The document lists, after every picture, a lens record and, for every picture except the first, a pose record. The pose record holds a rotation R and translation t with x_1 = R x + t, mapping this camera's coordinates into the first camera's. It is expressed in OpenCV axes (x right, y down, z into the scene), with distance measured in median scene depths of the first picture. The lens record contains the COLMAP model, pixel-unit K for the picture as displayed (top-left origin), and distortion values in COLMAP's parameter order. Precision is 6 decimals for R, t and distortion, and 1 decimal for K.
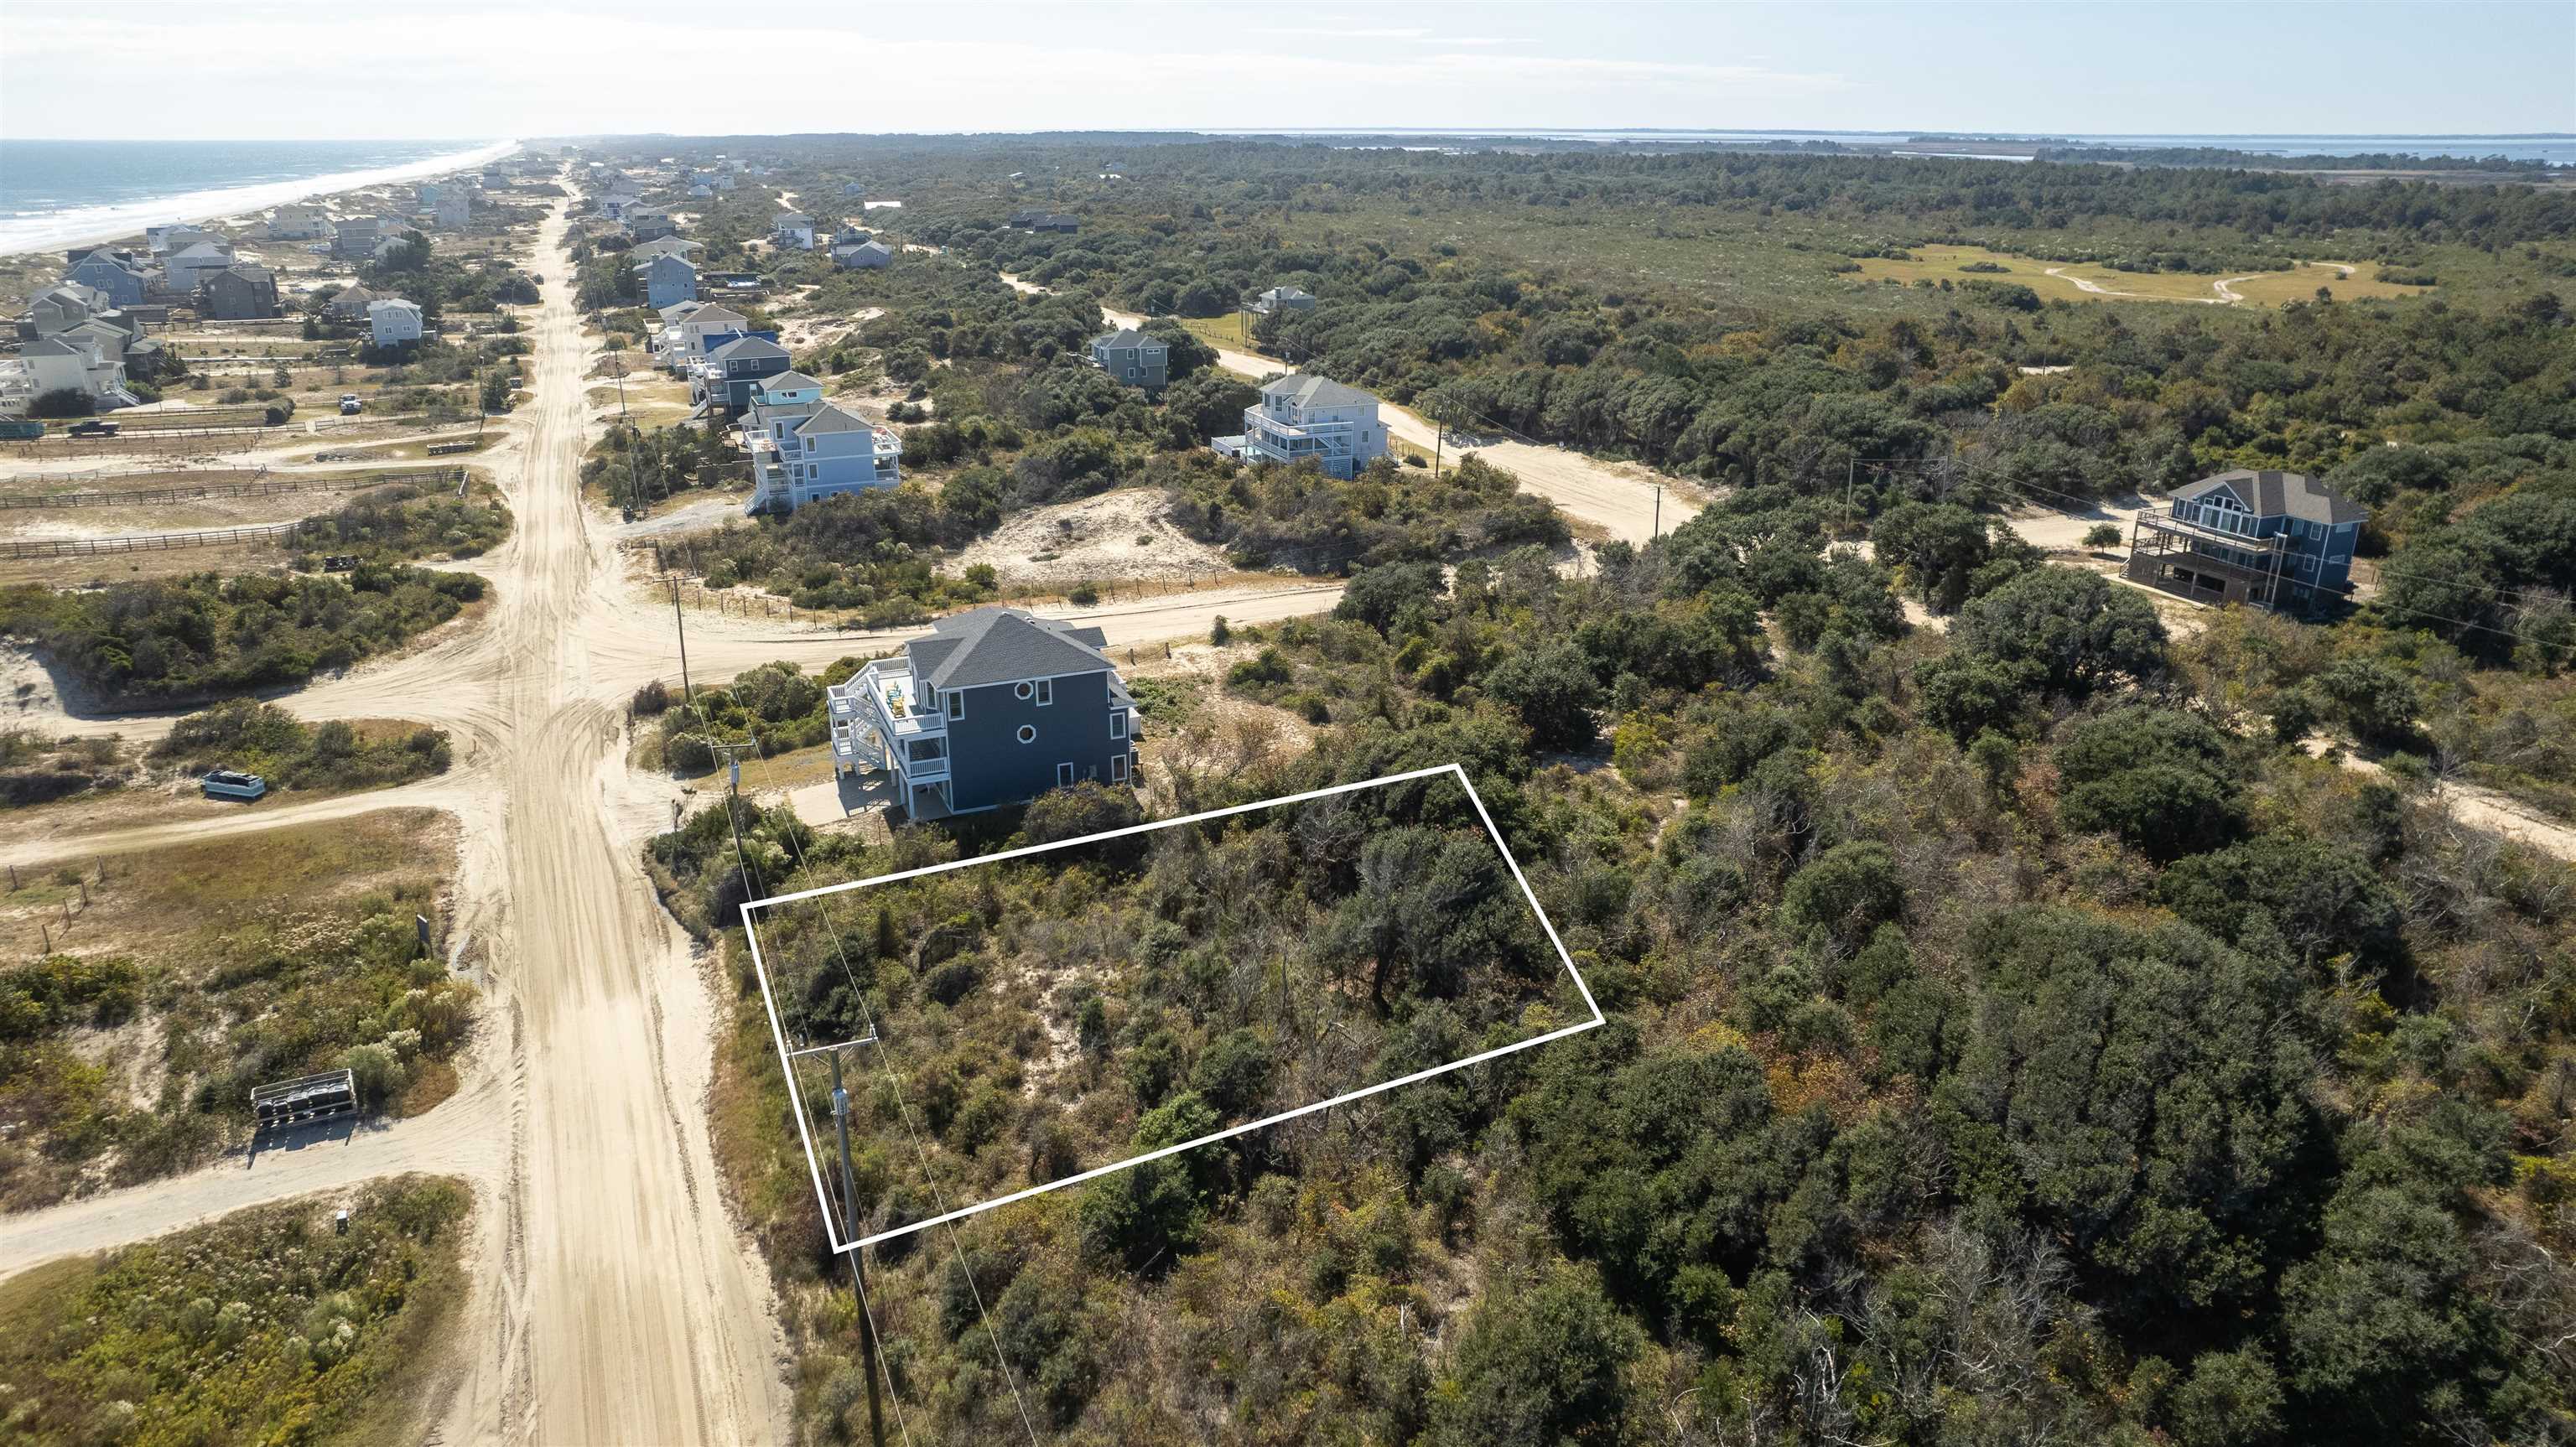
lens RADIAL K [[1672.5, 0, 1288.0], [0, 1672.5, 723.5], [0, 0, 1]] dist [-0.076729, 0.068480]
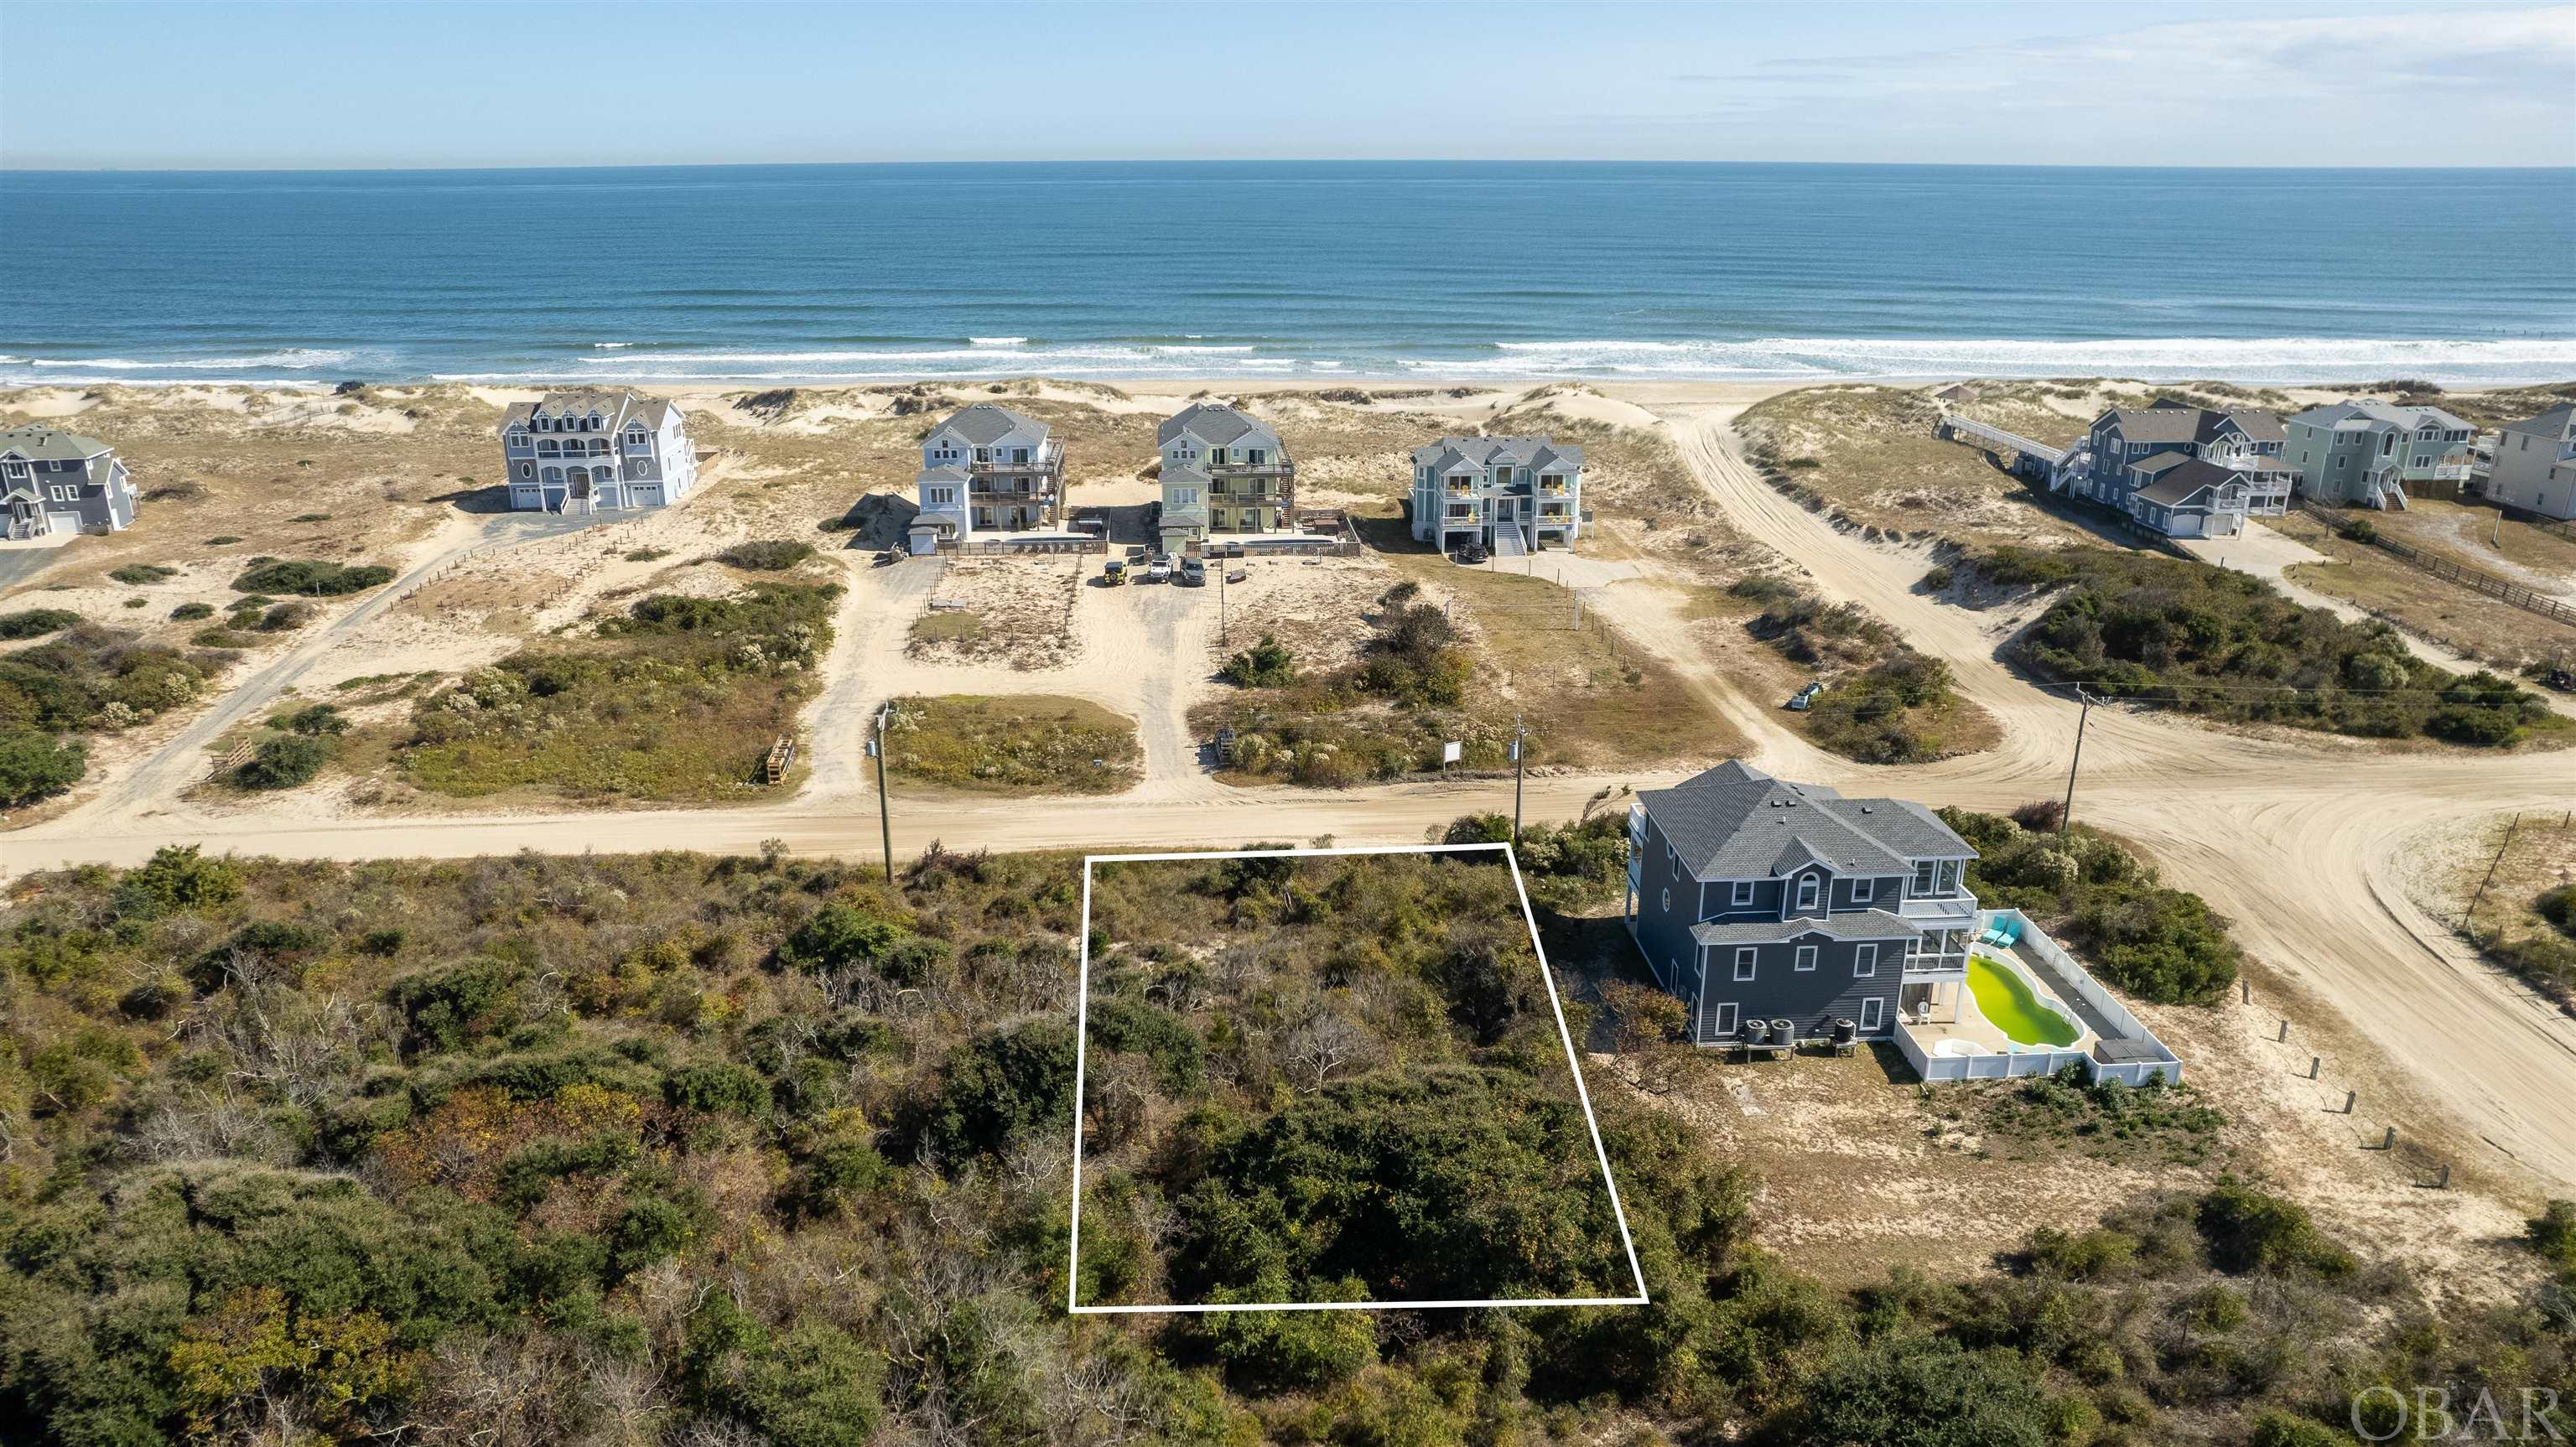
lens RADIAL K [[1703.5, 0, 1285.7], [0, 1703.5, 721.4], [0, 0, 1]] dist [-0.077025, 0.068850]
pose [[-0.335967, 0.300824, -0.892542, 0.466528], [-0.319354, 0.855107, 0.408417, -0.262420], [0.886081, 0.422252, -0.191218, 0.729978]]
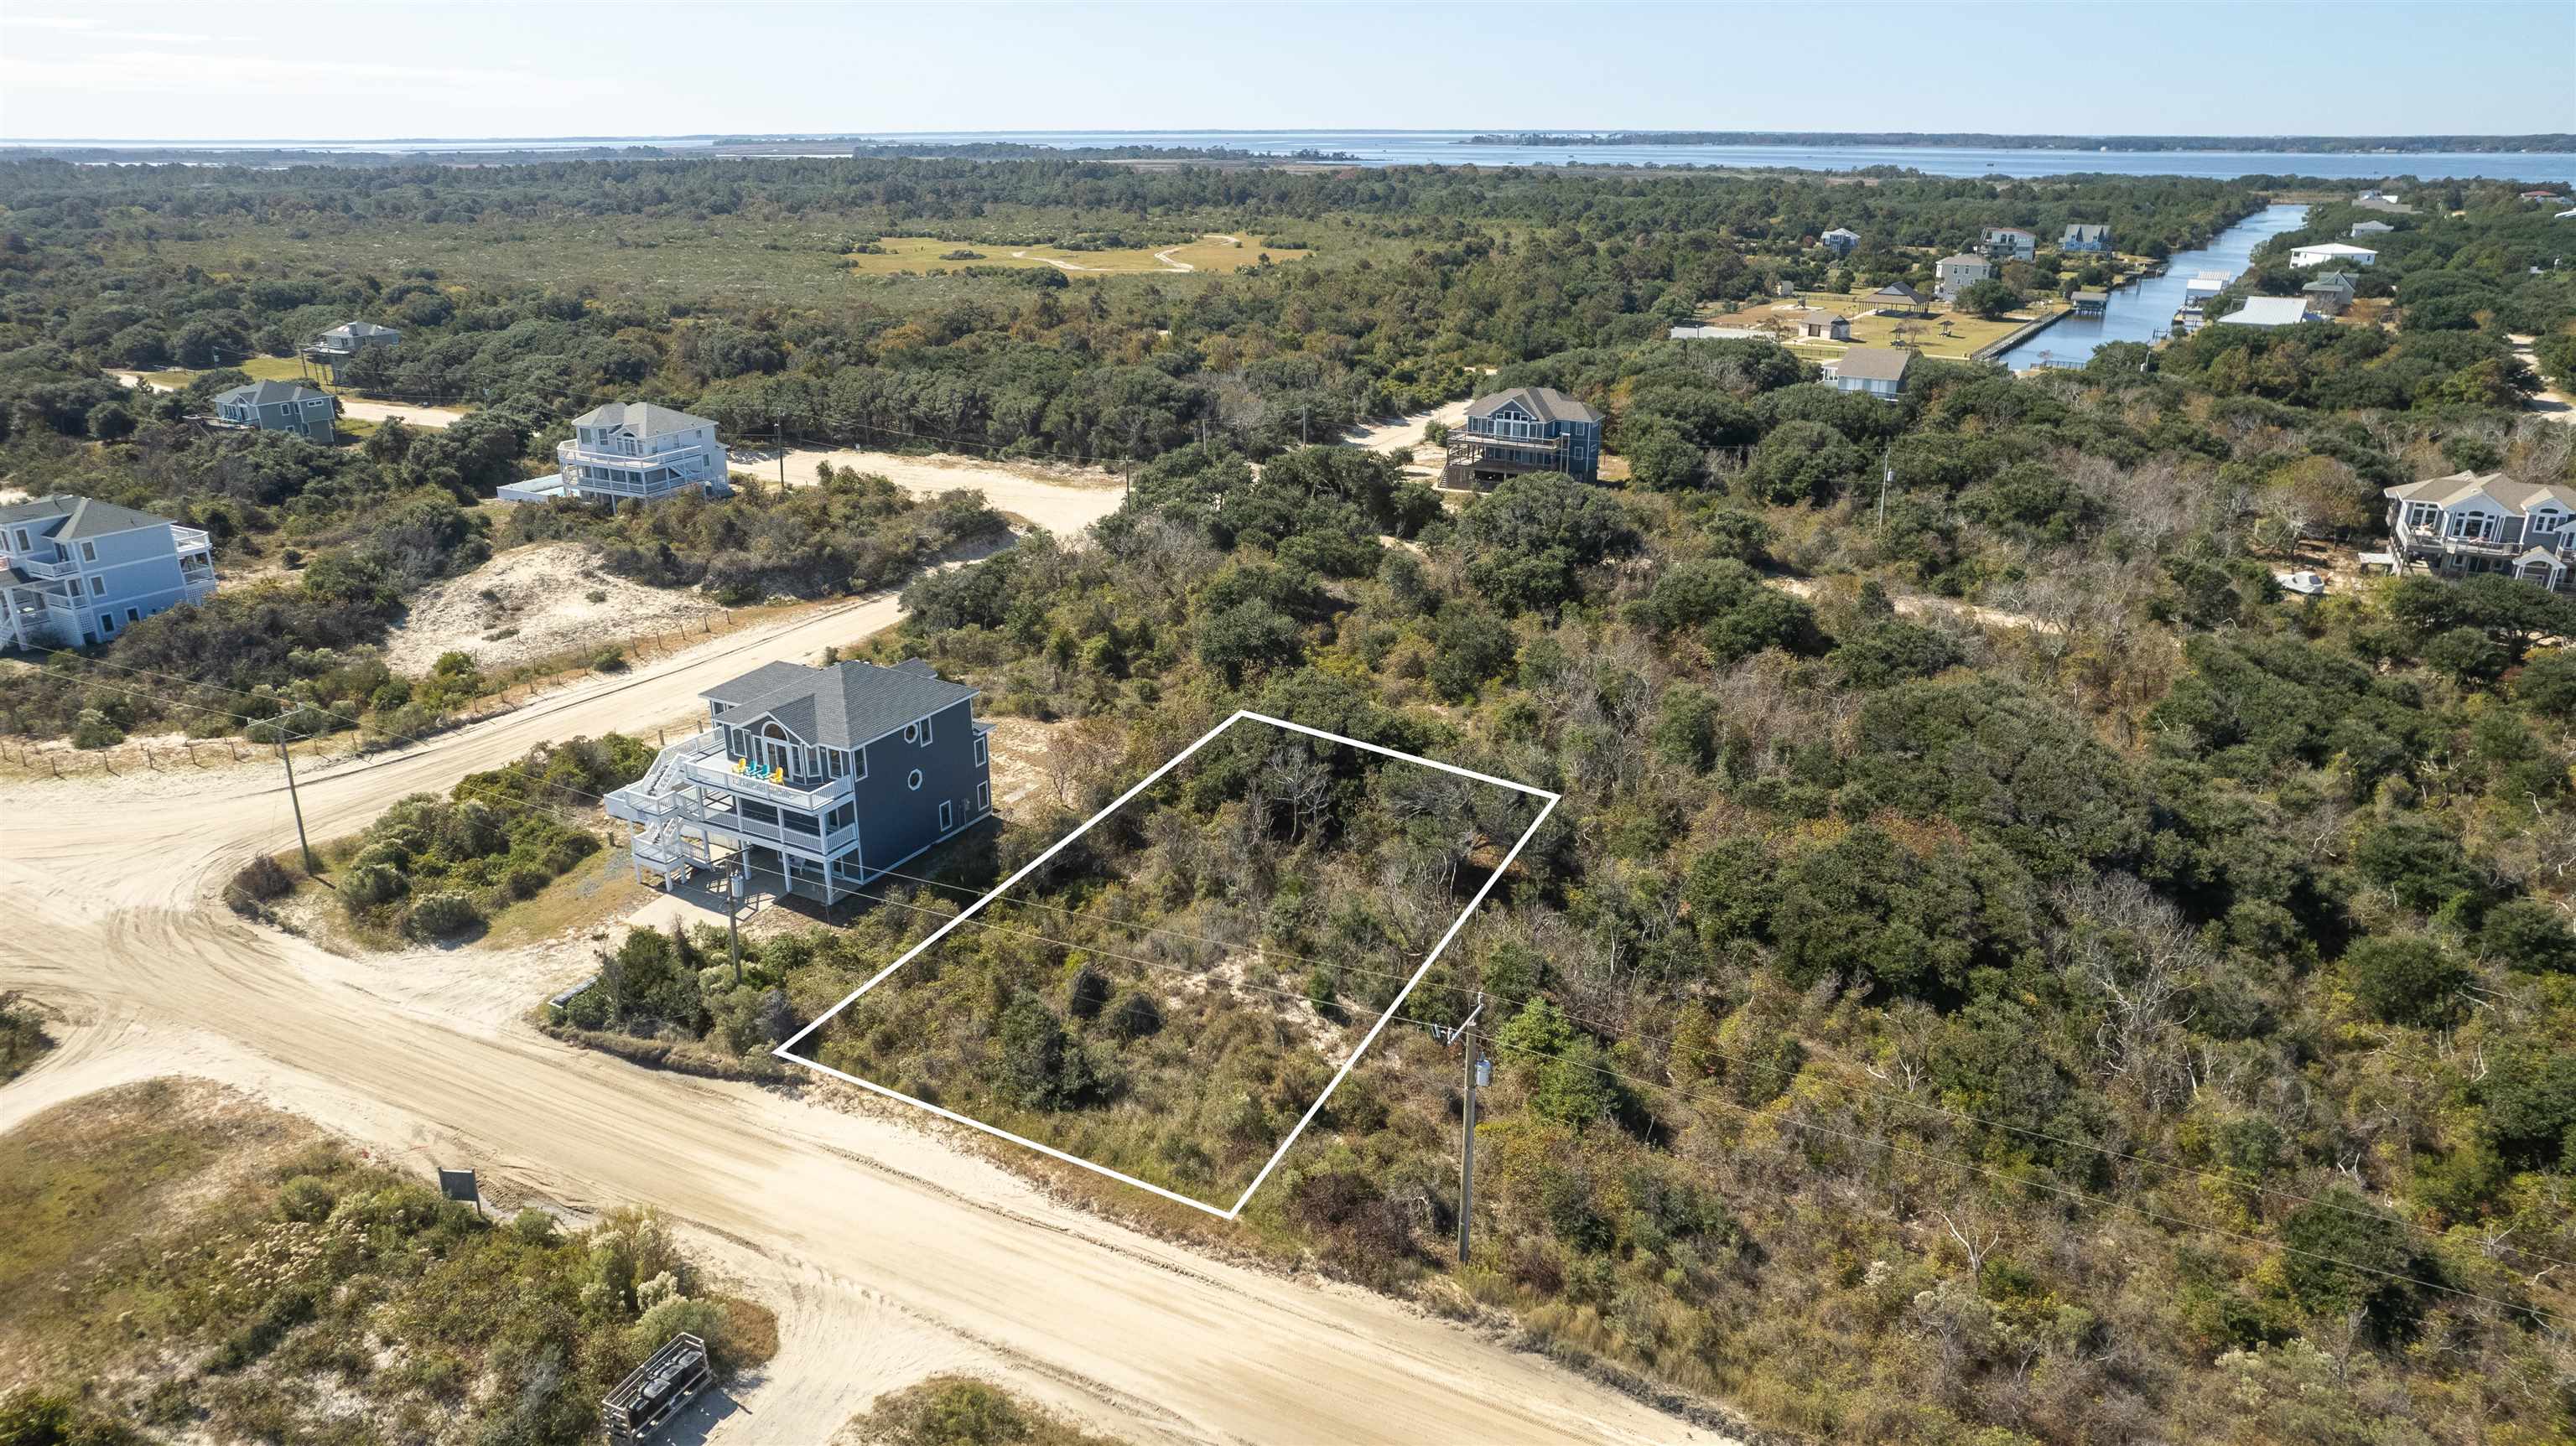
lens RADIAL K [[1653.1, 0, 1288.0], [0, 1653.1, 723.0], [0, 0, 1]] dist [-0.073303, 0.063467]
pose [[0.782752, -0.213596, 0.584530, -0.398626], [0.212802, 0.974503, 0.071132, -0.034500], [-0.584820, 0.068710, 0.808248, 0.104154]]
